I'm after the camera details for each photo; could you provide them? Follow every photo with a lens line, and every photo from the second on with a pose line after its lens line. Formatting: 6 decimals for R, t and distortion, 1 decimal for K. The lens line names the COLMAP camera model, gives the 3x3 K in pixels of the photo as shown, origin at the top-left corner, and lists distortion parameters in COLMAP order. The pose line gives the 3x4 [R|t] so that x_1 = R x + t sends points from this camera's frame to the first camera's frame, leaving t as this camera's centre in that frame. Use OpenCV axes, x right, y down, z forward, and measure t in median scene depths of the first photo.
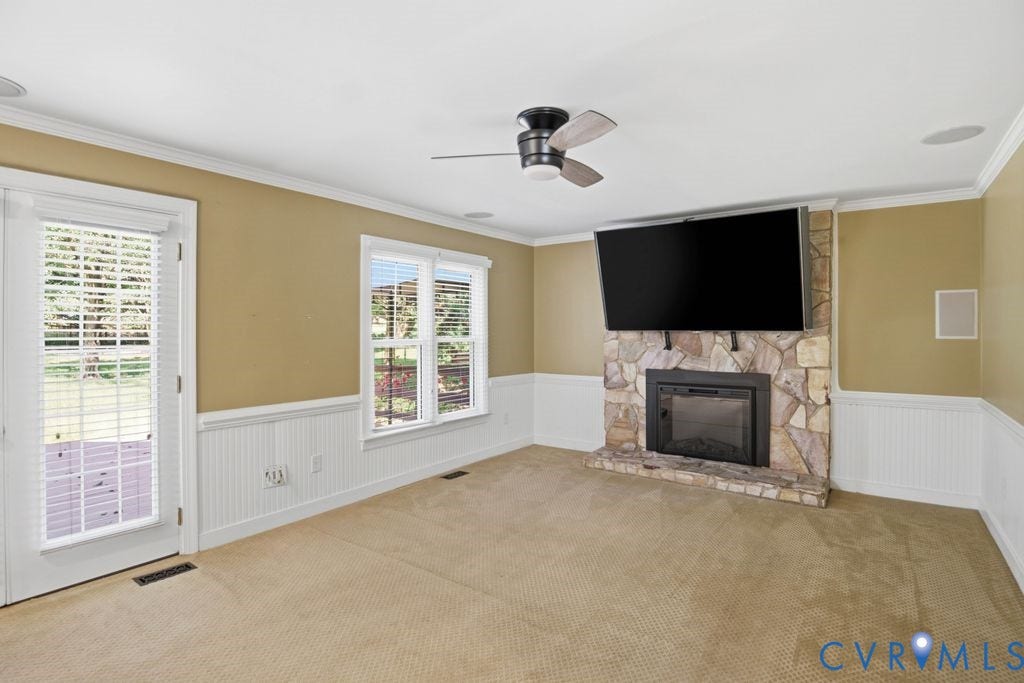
lens RADIAL K [[516.2, 0, 516.8], [0, 516.2, 337.8], [0, 0, 1]] dist [-0.017527, 0.000151]
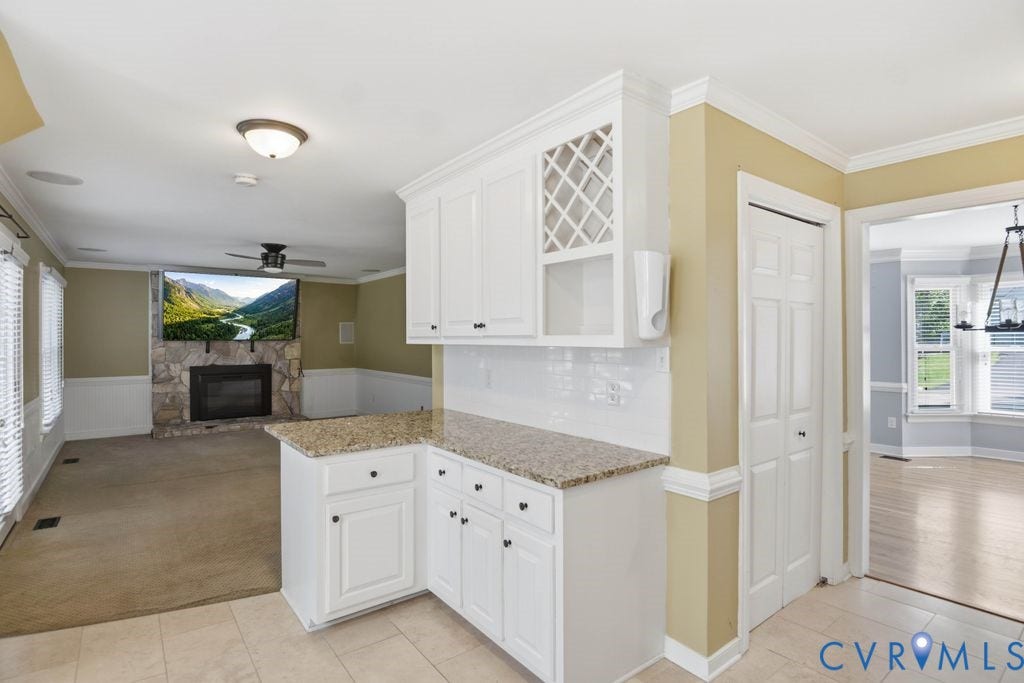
lens RADIAL K [[517.5, 0, 510.2], [0, 517.5, 332.5], [0, 0, 1]] dist [-0.003615, -0.000900]
pose [[0.298744, 0.009587, 0.954285, -0.950246], [0.016443, 0.999749, -0.015191, 0.000000], [-0.954192, 0.020229, 0.298512, -0.346264]]
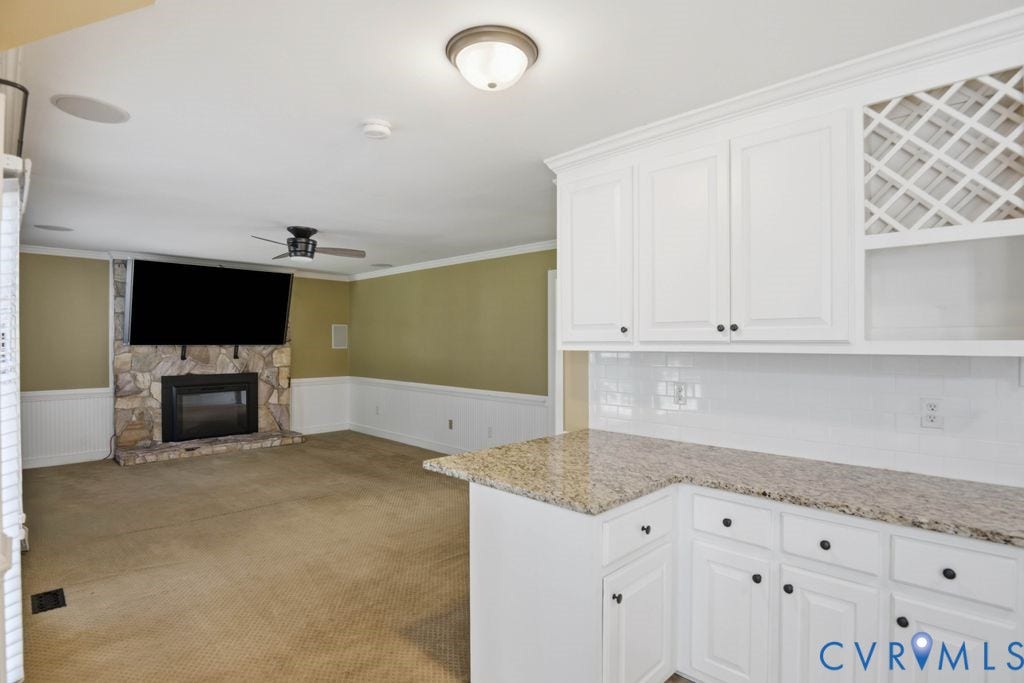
lens RADIAL K [[516.2, 0, 516.8], [0, 516.2, 337.8], [0, 0, 1]] dist [-0.017527, 0.000151]
pose [[0.146761, 0.009810, 0.989123, -0.880116], [0.013656, 0.999835, -0.011943, -0.005311], [-0.989078, 0.015260, 0.146603, -0.014357]]
